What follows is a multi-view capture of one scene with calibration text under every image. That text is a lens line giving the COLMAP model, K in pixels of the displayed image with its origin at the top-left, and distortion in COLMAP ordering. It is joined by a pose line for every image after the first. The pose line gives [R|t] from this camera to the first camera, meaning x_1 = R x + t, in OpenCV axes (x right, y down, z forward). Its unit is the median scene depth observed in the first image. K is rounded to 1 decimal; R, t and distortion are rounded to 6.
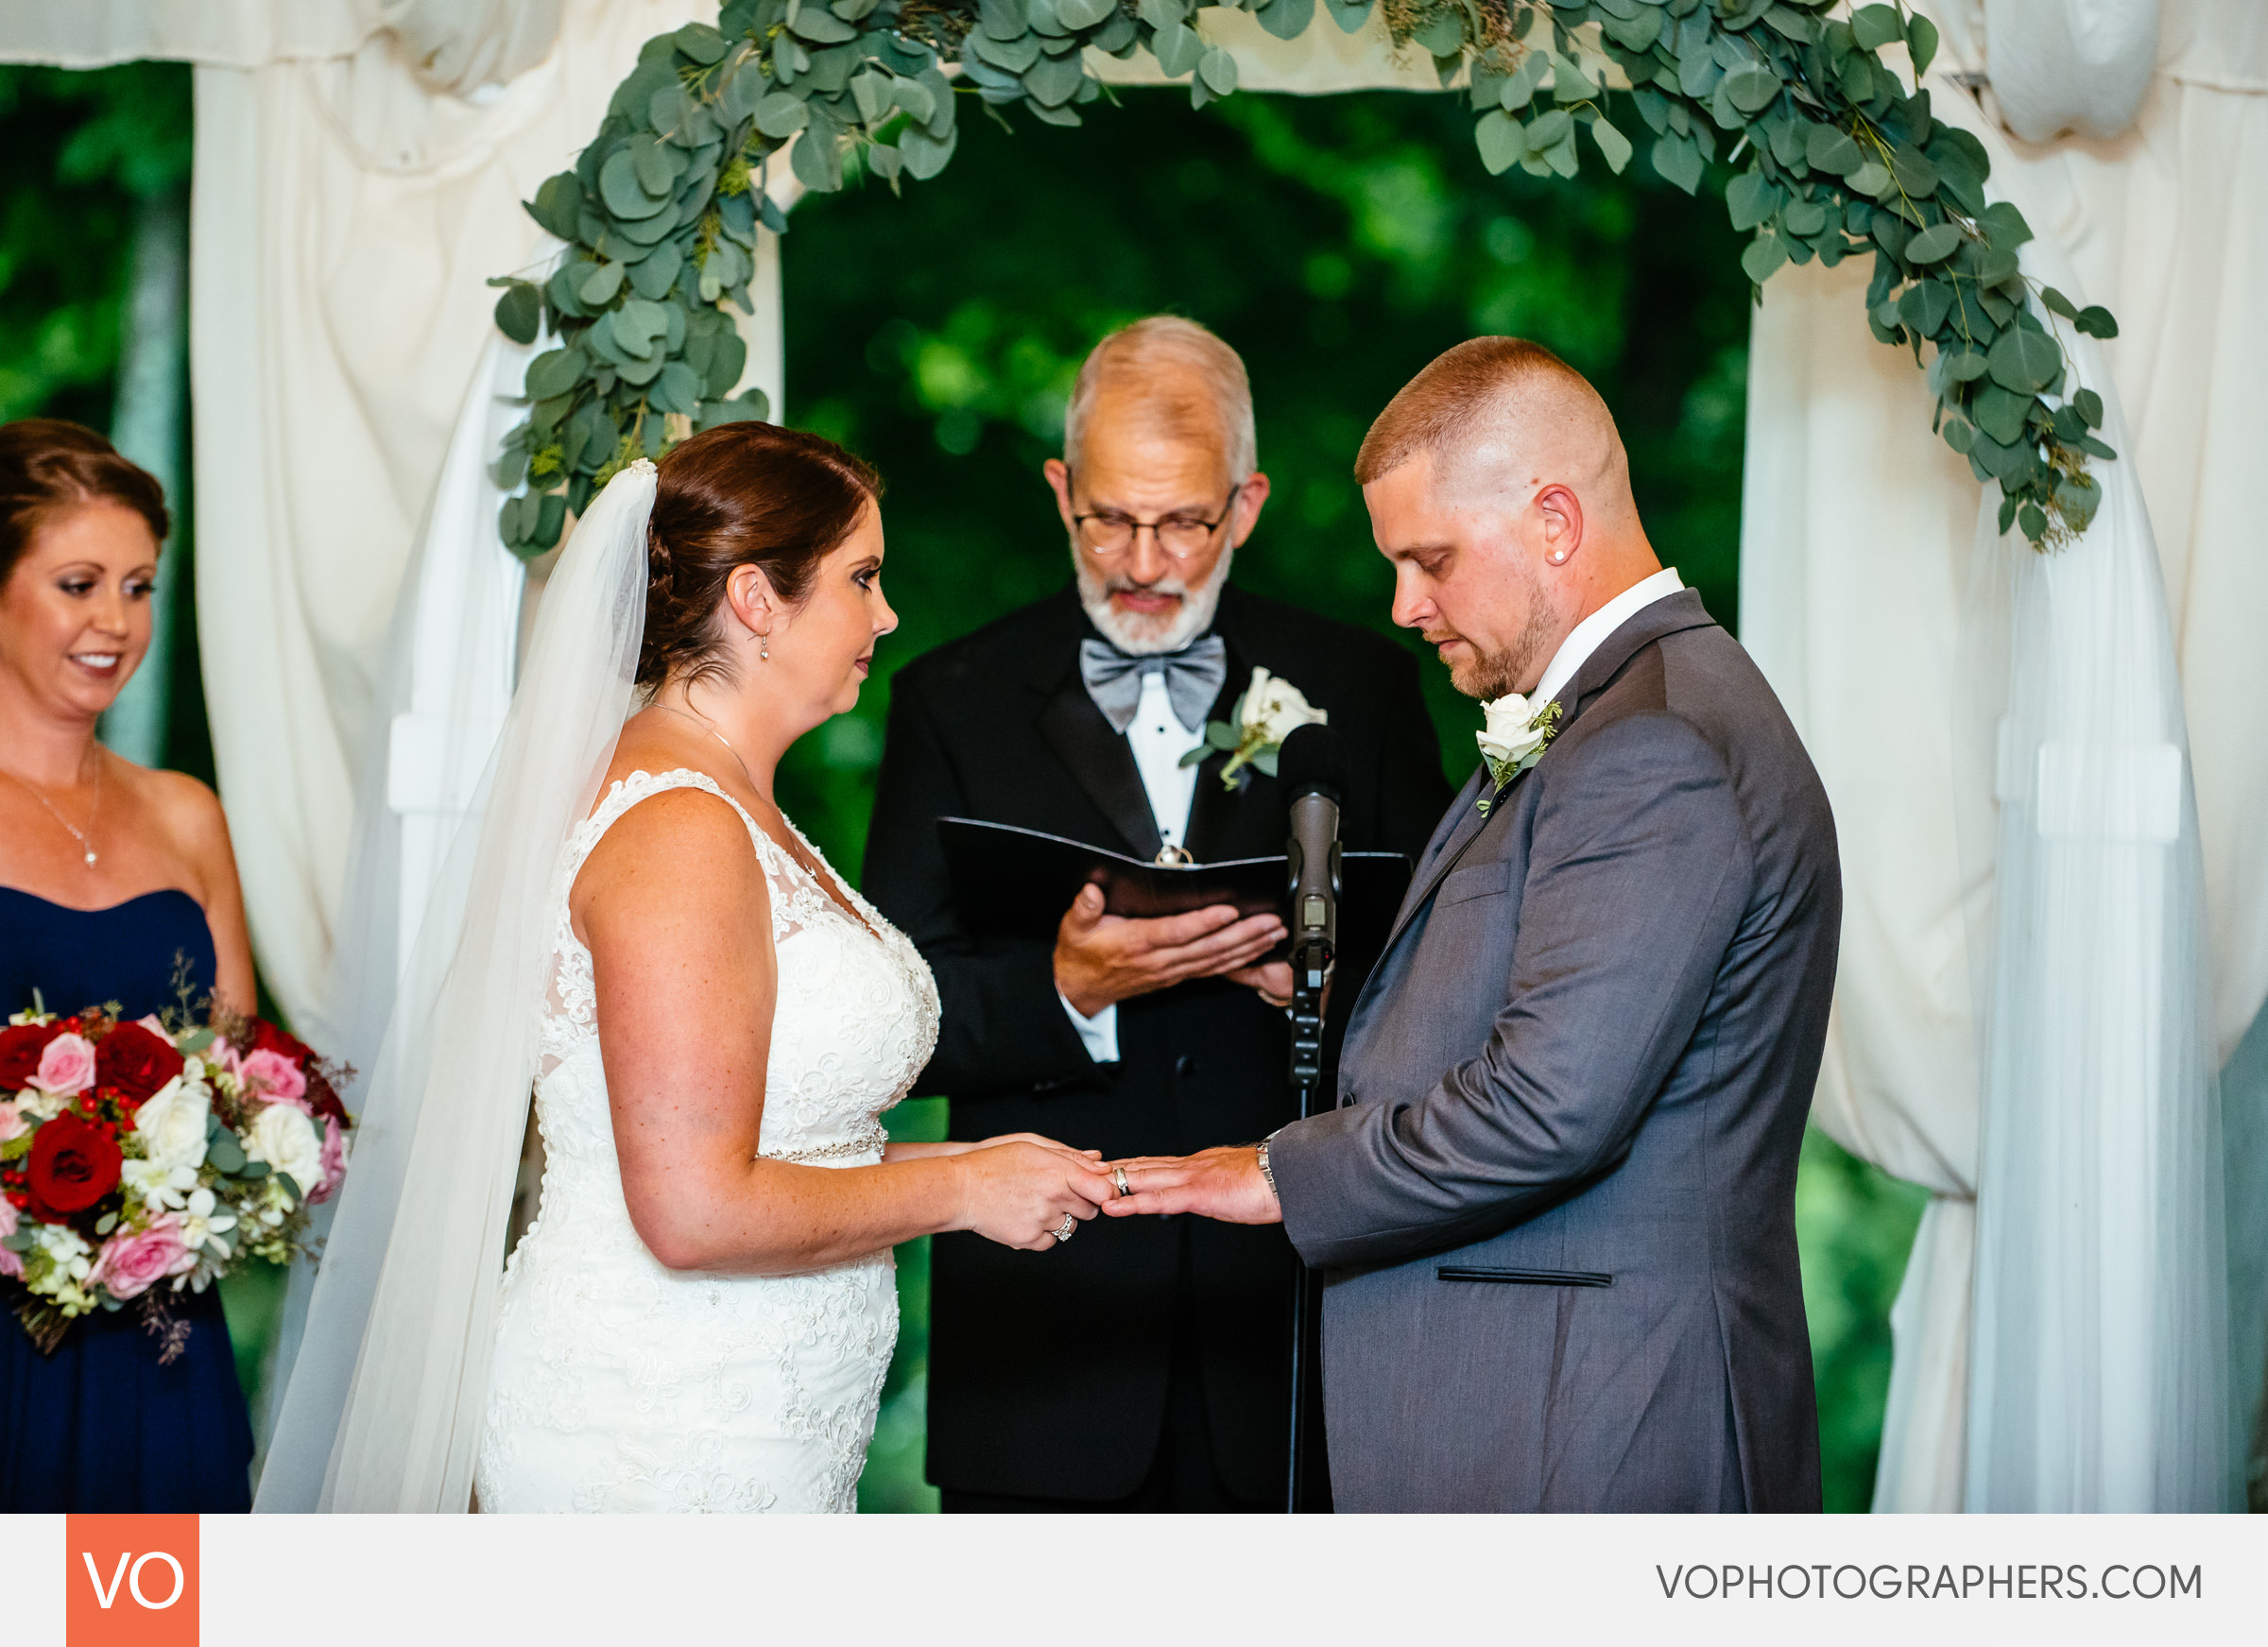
lens RADIAL K [[10489.5, 0, 1083.5], [0, 10489.5, 782.9], [0, 0, 1]] dist [0.387653, 0.000000]
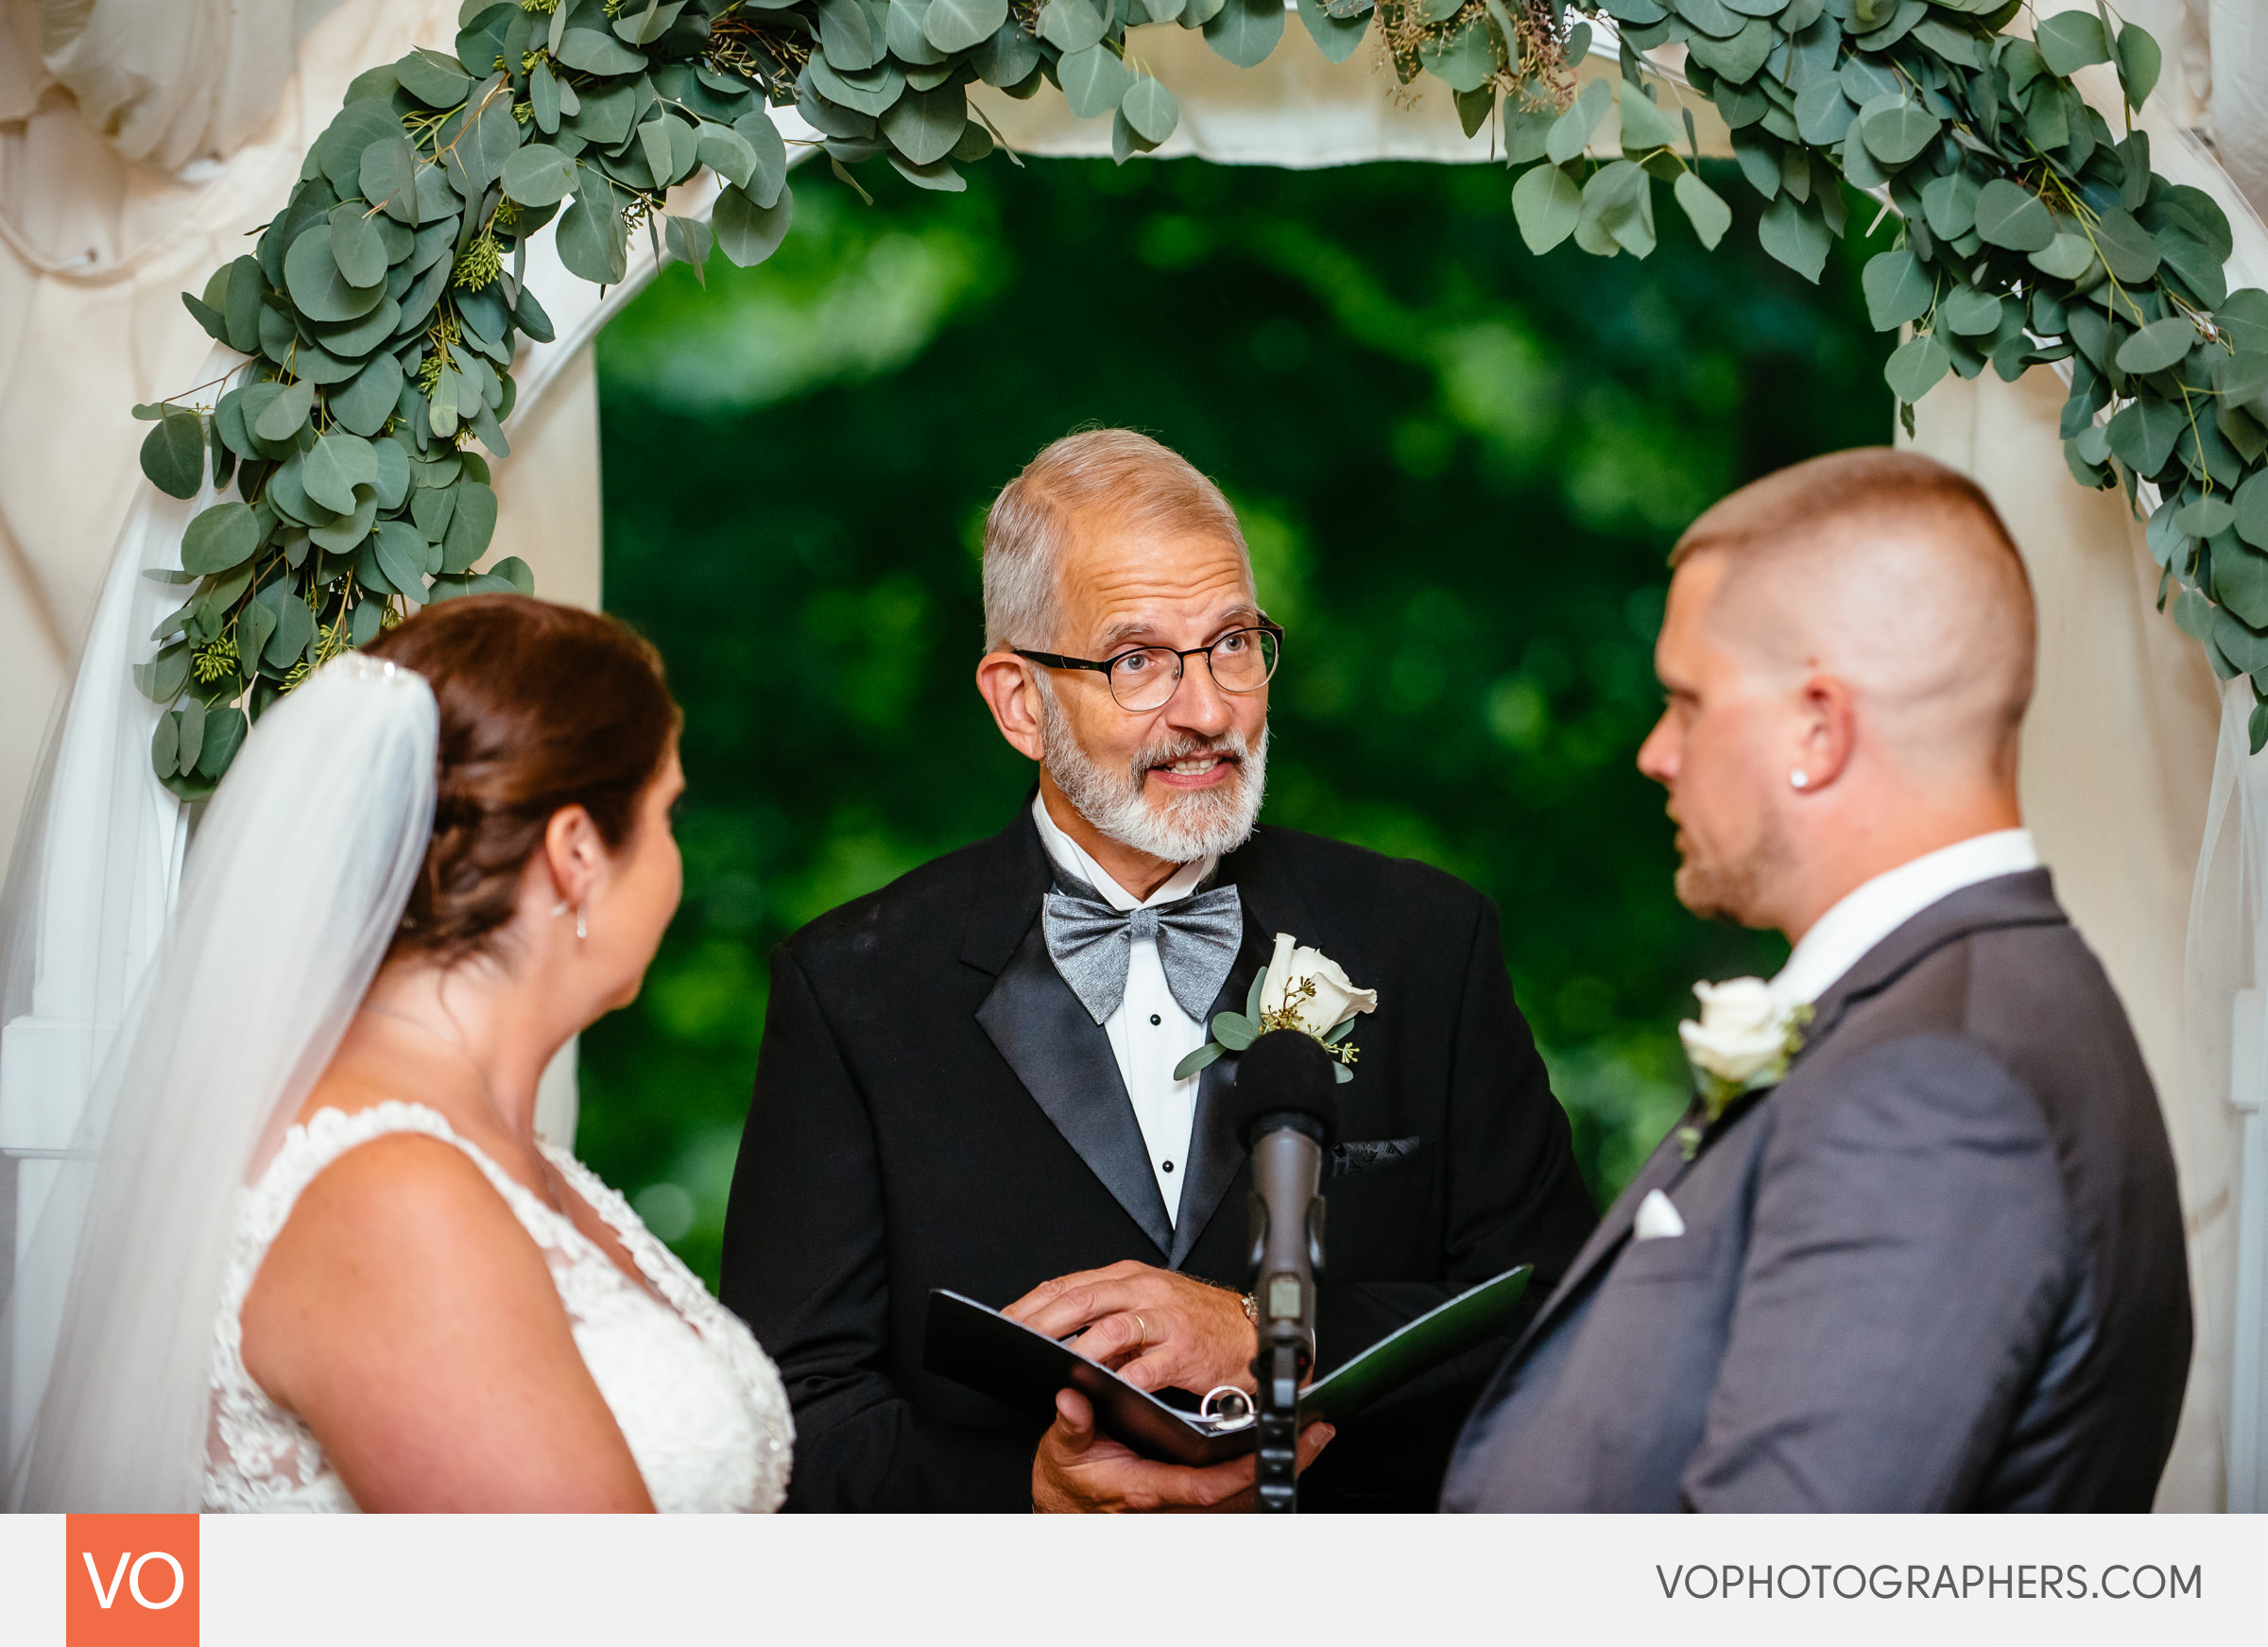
lens RADIAL K [[9472.0, 0, 1286.8], [0, 9472.0, 678.9], [0, 0, 1]] dist [0.536737, 0.000000]
pose [[0.999978, -0.005280, -0.004086, 0.024359], [0.005138, 0.999415, -0.033817, -0.007264], [0.004262, 0.033795, 0.999420, 0.354212]]
